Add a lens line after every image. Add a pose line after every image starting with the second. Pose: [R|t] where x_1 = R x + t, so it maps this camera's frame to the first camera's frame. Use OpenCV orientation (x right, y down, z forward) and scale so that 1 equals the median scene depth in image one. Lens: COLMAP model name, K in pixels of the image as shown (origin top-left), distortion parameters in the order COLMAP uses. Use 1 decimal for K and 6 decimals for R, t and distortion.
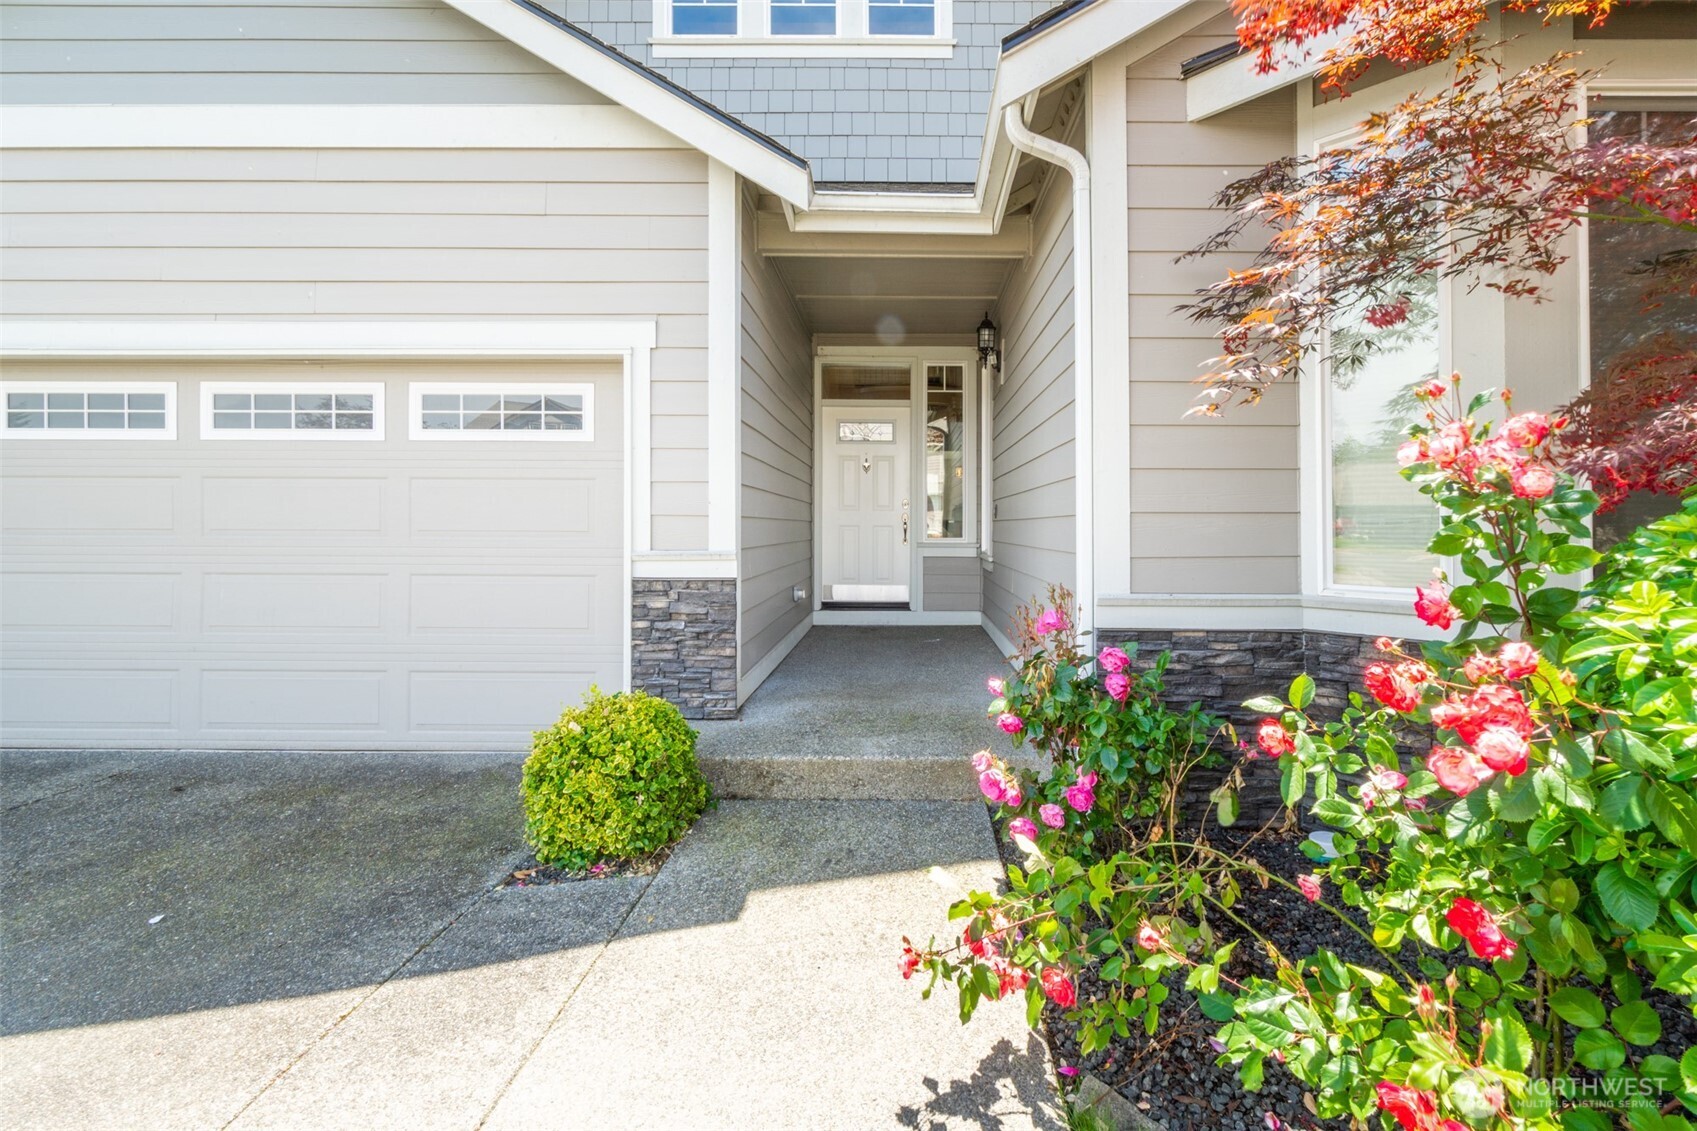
lens RADIAL K [[735.7, 0, 850.3], [0, 735.7, 518.7], [0, 0, 1]] dist [-0.001371, 0.000004]
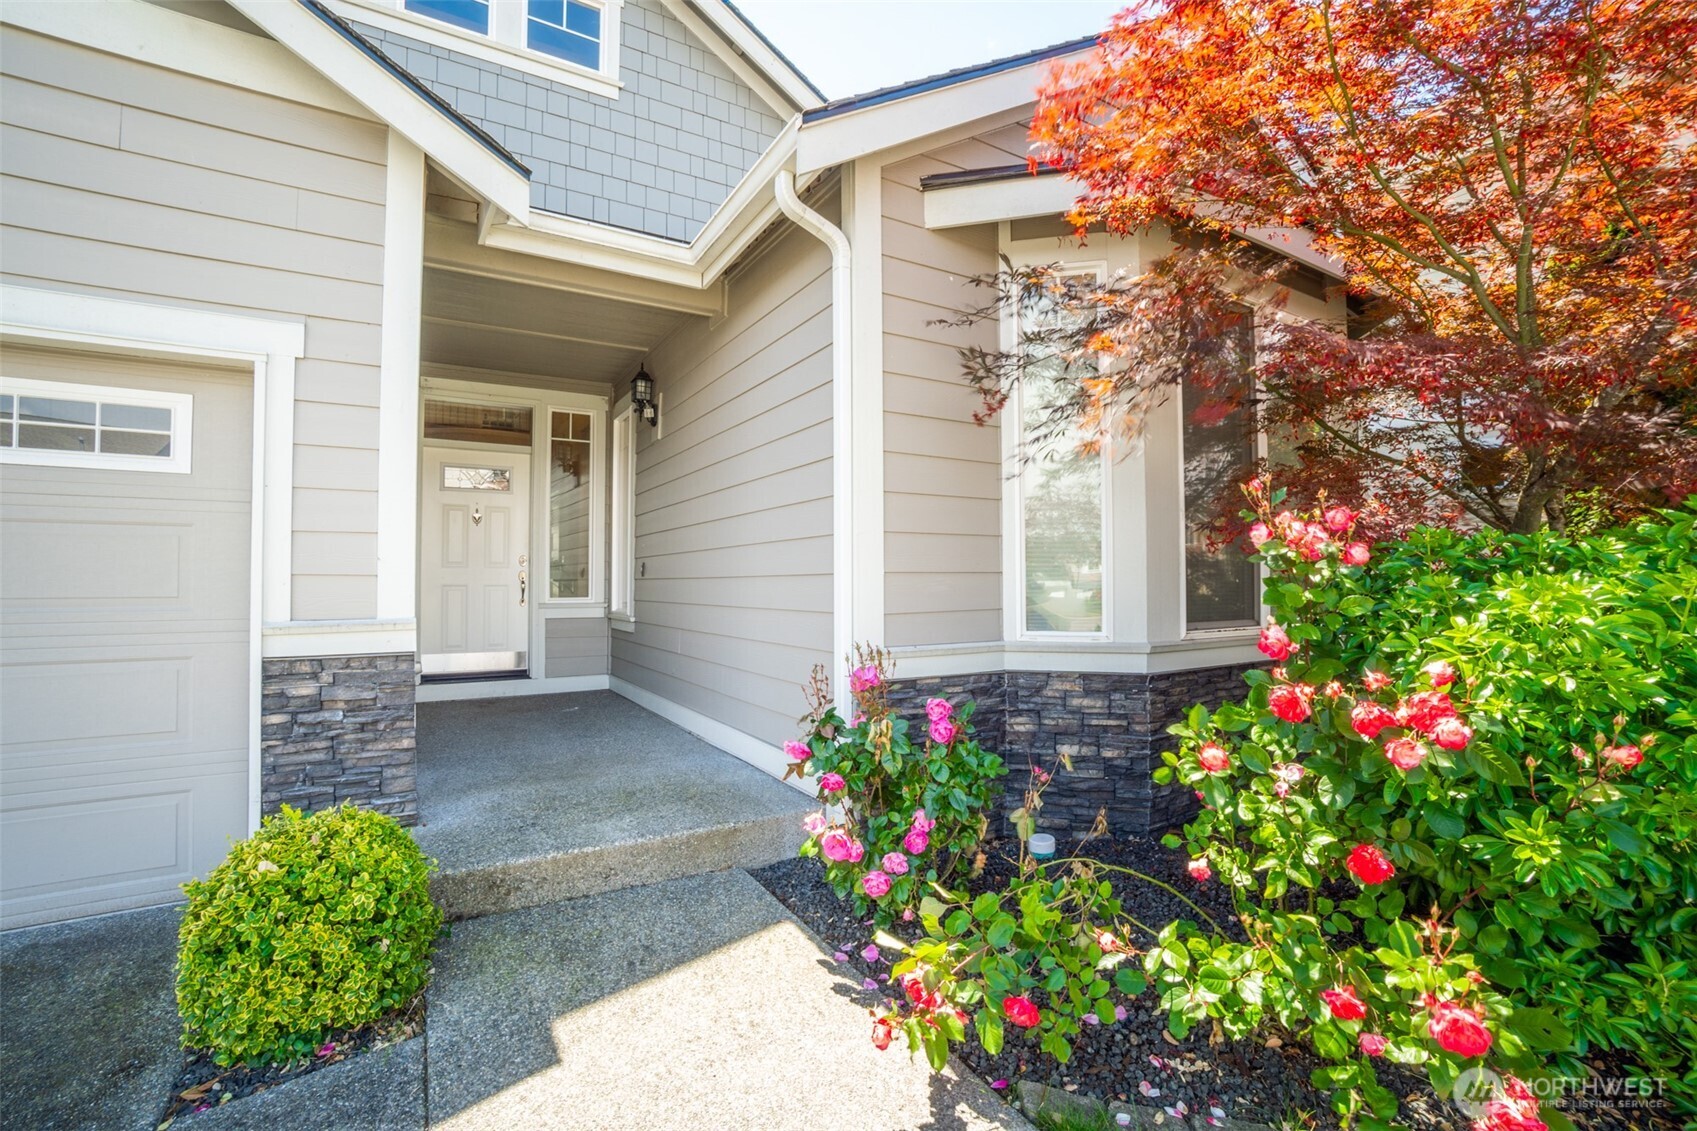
lens RADIAL K [[747.2, 0, 848.5], [0, 747.2, 565.5], [0, 0, 1]] dist [-0.063173, 0.023284]
pose [[0.863085, 0.004641, 0.505038, -0.153691], [0.002650, 0.999902, -0.013717, -0.002571], [-0.505052, 0.013177, 0.862988, 0.058244]]
